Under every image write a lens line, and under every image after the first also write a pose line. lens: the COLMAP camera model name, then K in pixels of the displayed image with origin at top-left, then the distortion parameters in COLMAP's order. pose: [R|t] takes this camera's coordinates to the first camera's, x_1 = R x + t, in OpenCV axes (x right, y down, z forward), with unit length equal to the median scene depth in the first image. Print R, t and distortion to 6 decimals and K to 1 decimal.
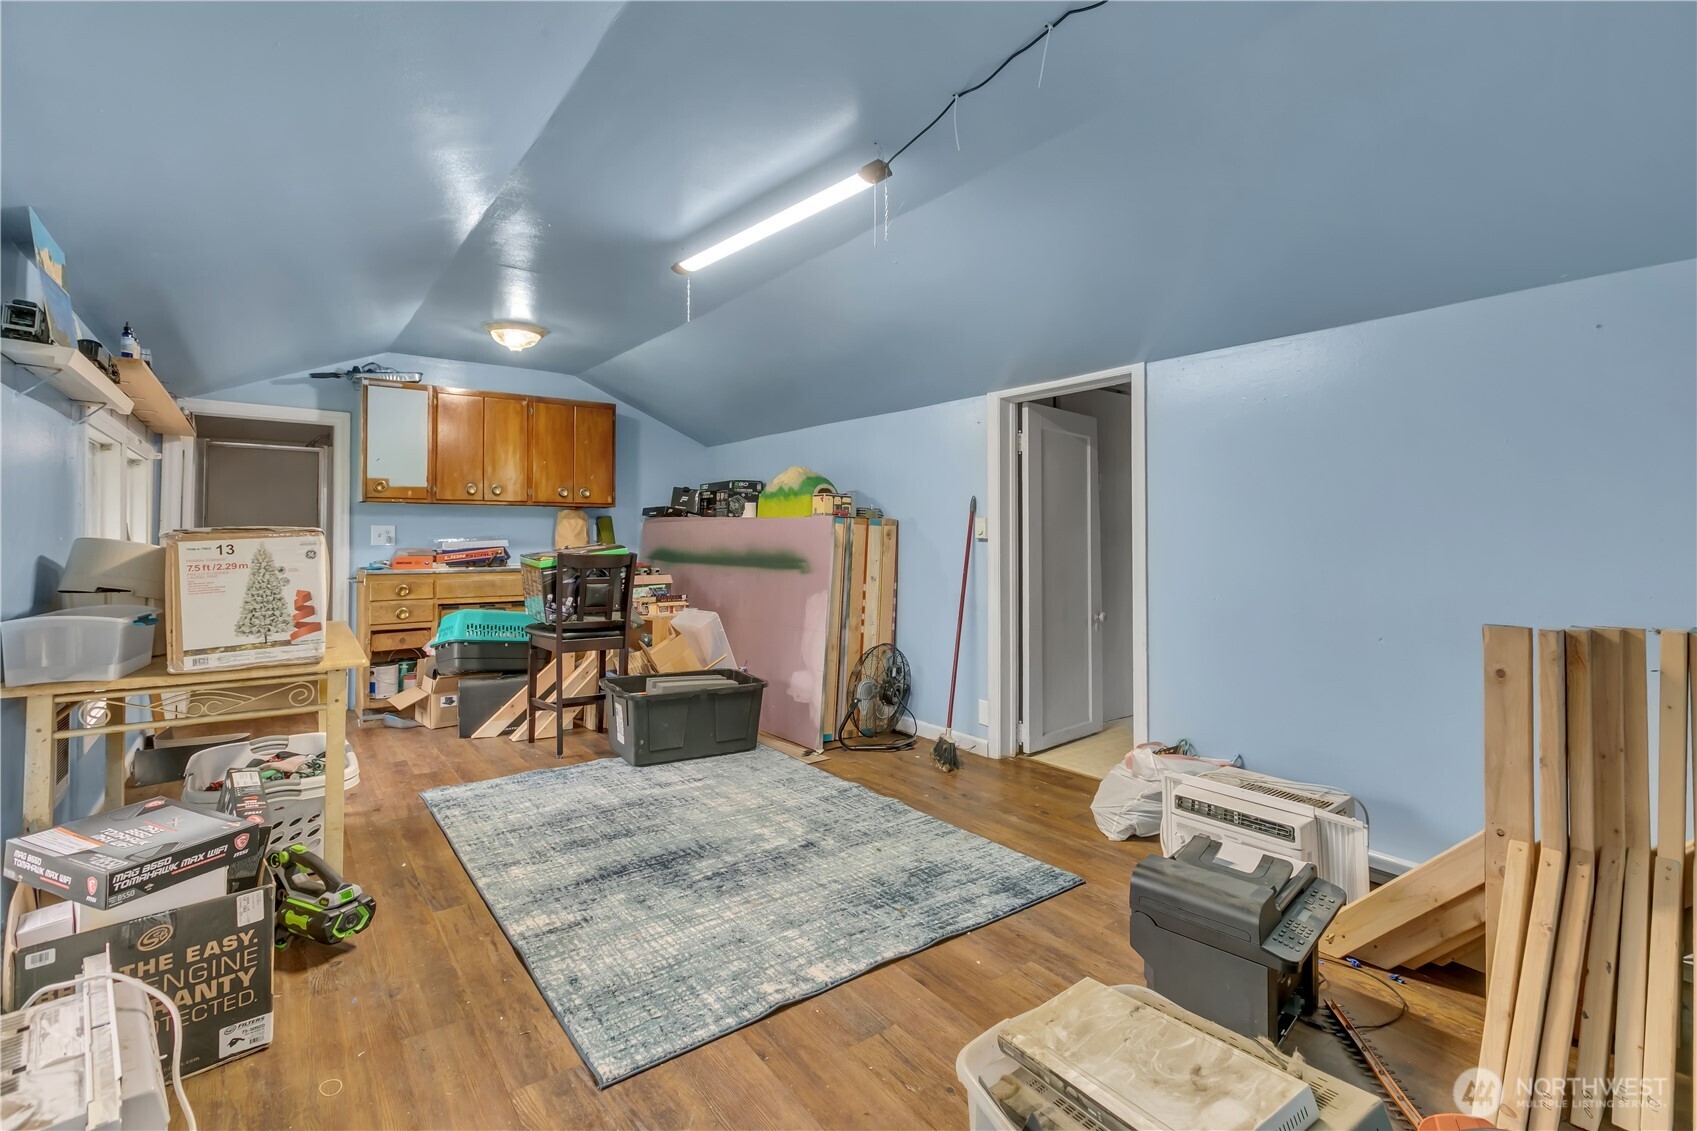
lens RADIAL K [[788.3, 0, 889.2], [0, 788.3, 523.3], [0, 0, 1]] dist [0.000740, 0.000669]
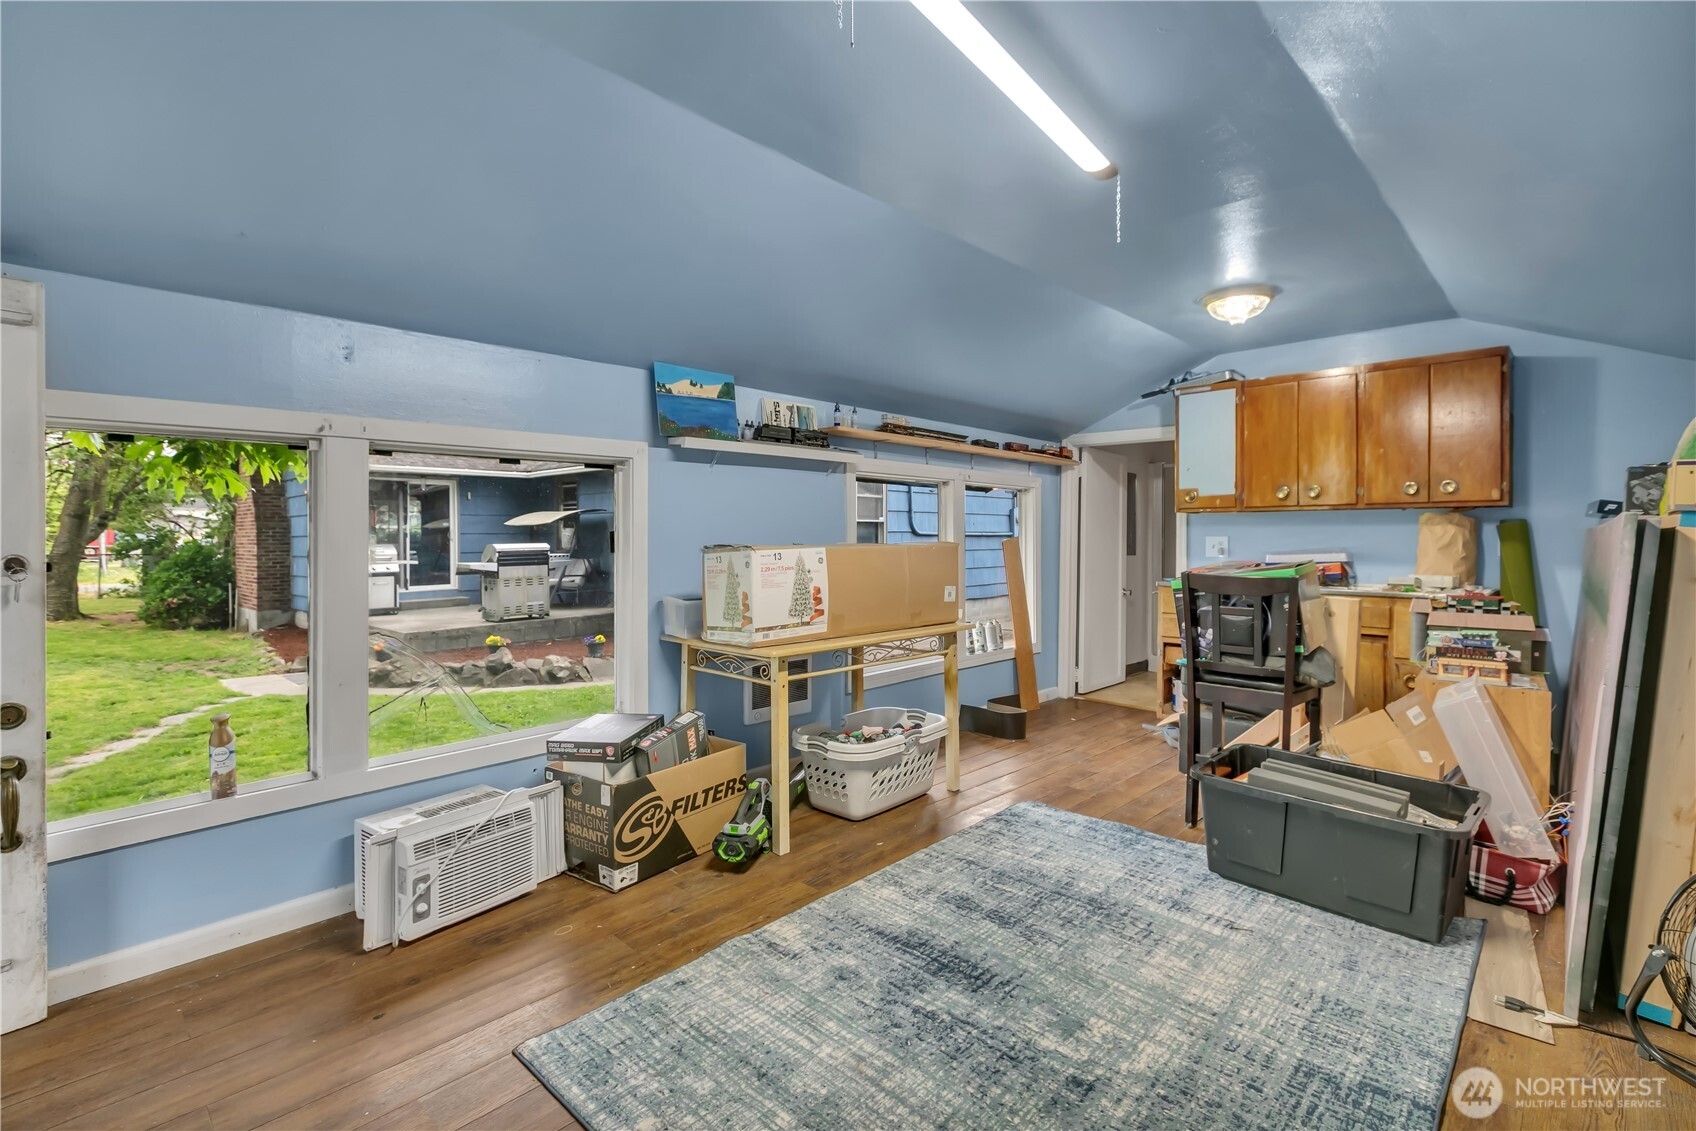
lens RADIAL K [[787.8, 0, 843.7], [0, 787.8, 557.9], [0, 0, 1]] dist [0.000740, 0.000669]
pose [[0.133154, 0.022419, -0.990842, 0.392261], [0.013420, 0.999612, 0.024421, -0.001075], [0.991004, -0.016548, 0.132802, 0.661033]]
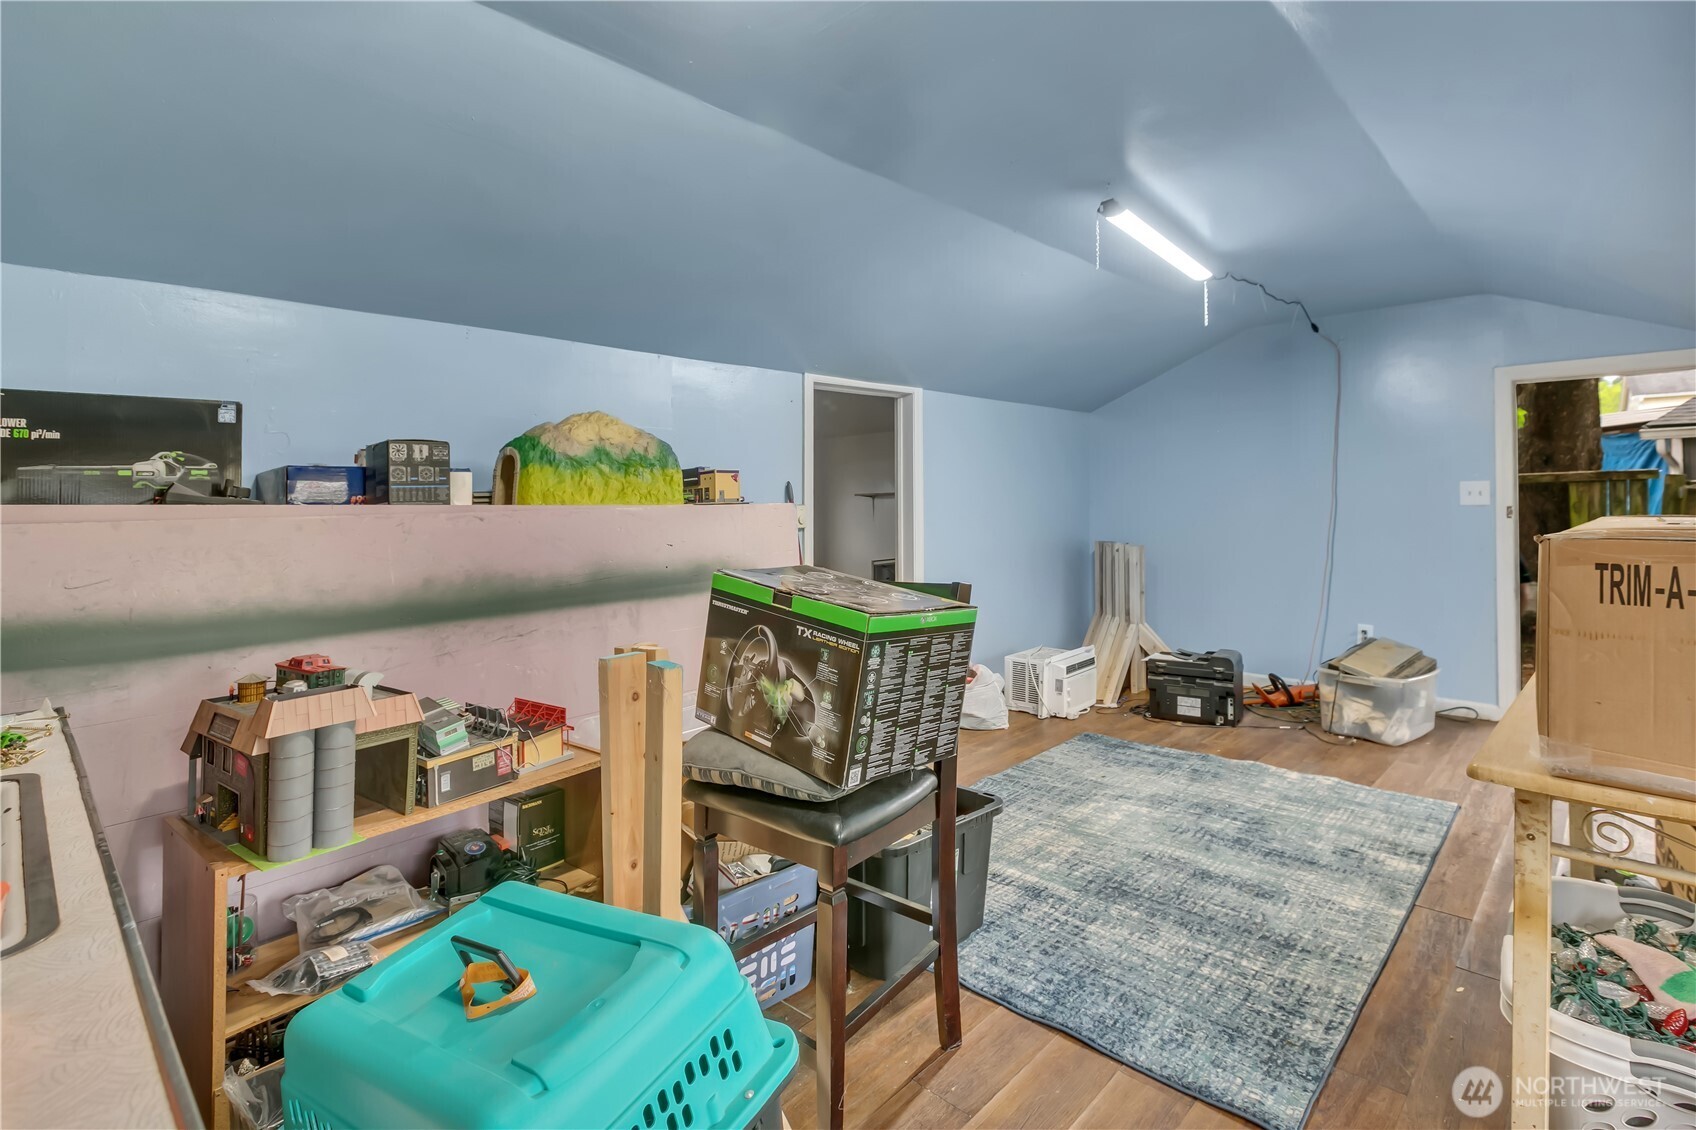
lens RADIAL K [[787.8, 0, 856.3], [0, 787.8, 504.6], [0, 0, 1]] dist [0.000740, 0.000669]
pose [[-0.130202, 0.005004, 0.991475, -1.027689], [0.007779, 0.999962, -0.004025, -0.006963], [-0.991457, 0.007188, -0.130236, 1.337905]]
